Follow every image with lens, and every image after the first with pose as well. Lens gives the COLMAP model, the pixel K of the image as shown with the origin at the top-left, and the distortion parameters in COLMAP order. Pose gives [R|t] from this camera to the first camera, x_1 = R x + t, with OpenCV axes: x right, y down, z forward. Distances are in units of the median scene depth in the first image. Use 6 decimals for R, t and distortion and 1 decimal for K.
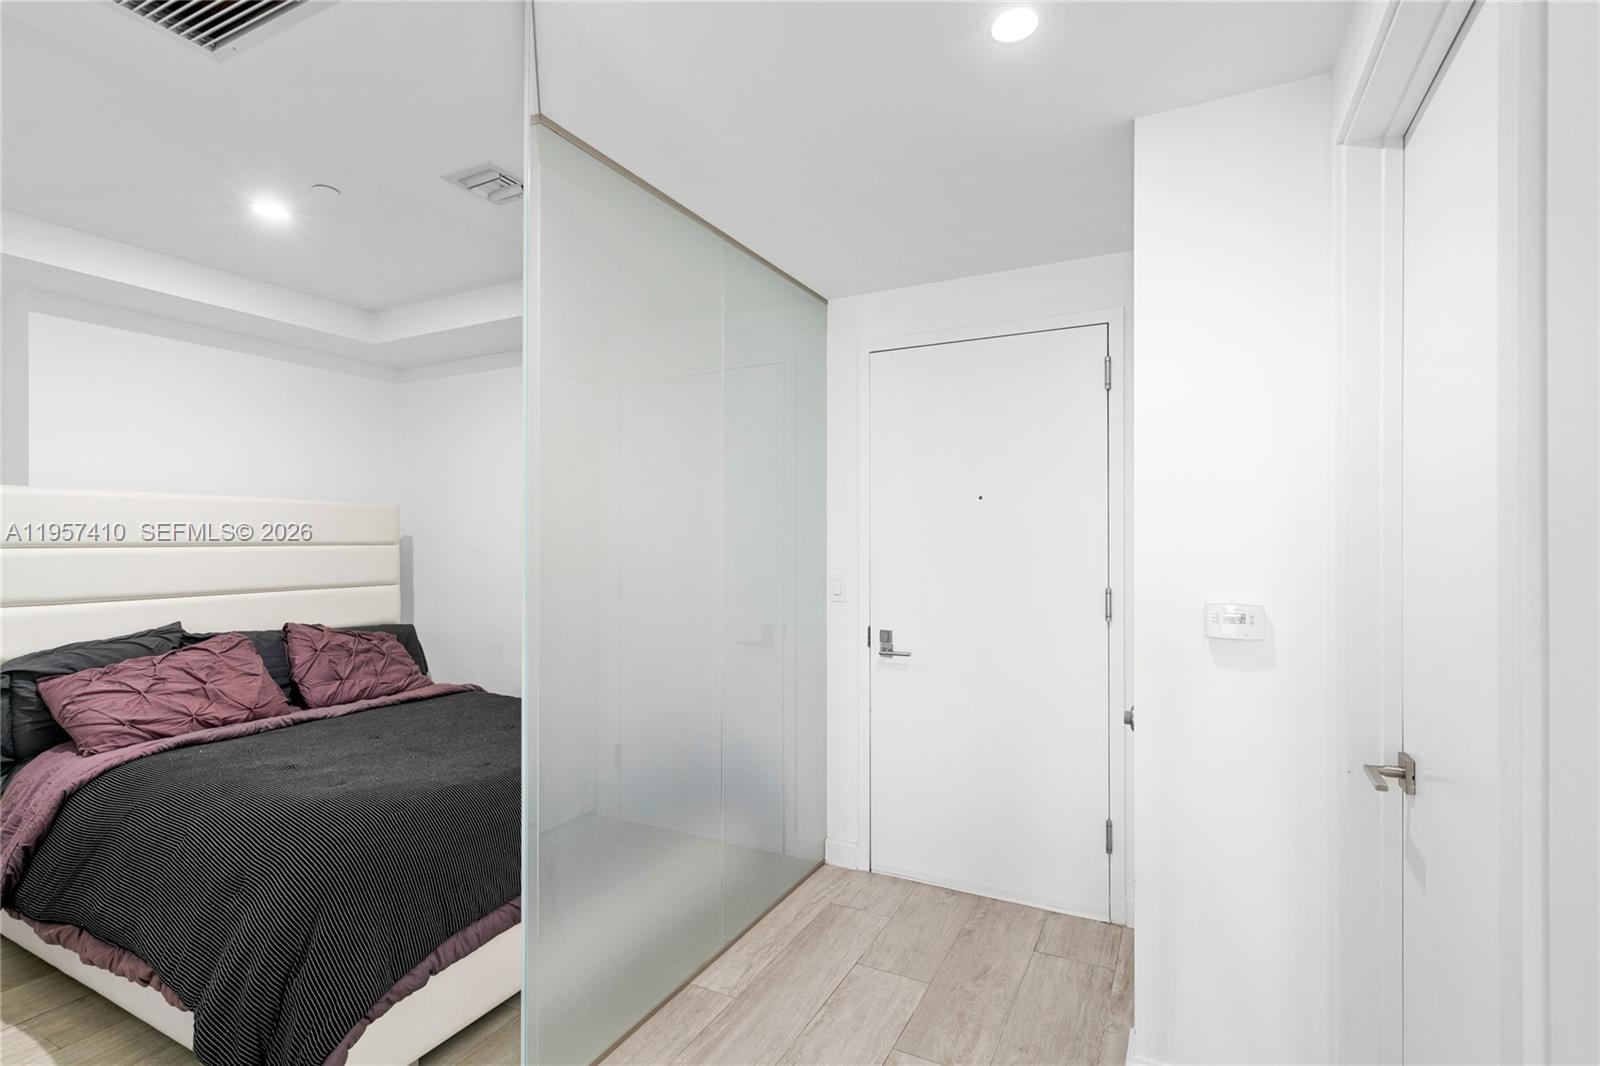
lens RADIAL K [[782.5, 0, 796.5], [0, 782.5, 538.2], [0, 0, 1]] dist [-0.003183, -0.000340]
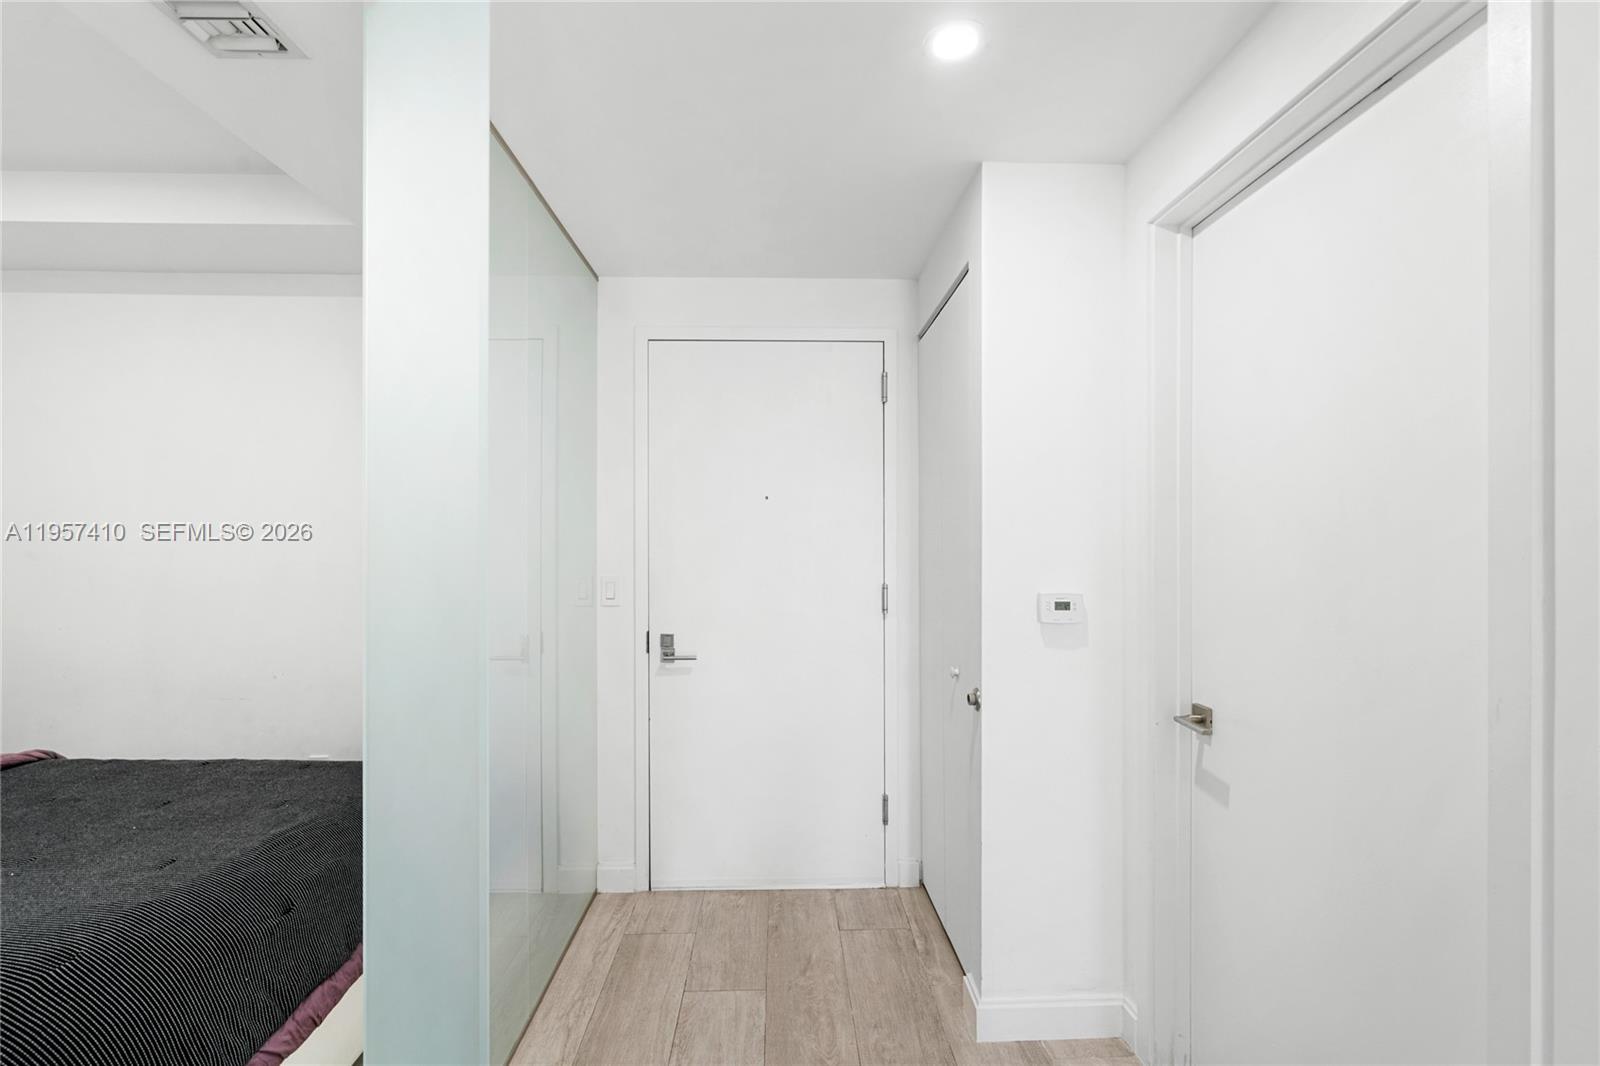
lens RADIAL K [[762.9, 0, 799.6], [0, 762.9, 542.9], [0, 0, 1]] dist [-0.001995, 0.001450]
pose [[0.865359, 0.000089, 0.501152, -0.251624], [-0.003186, 0.999981, 0.005324, 0.001071], [-0.501142, -0.006204, 0.865343, 0.137923]]
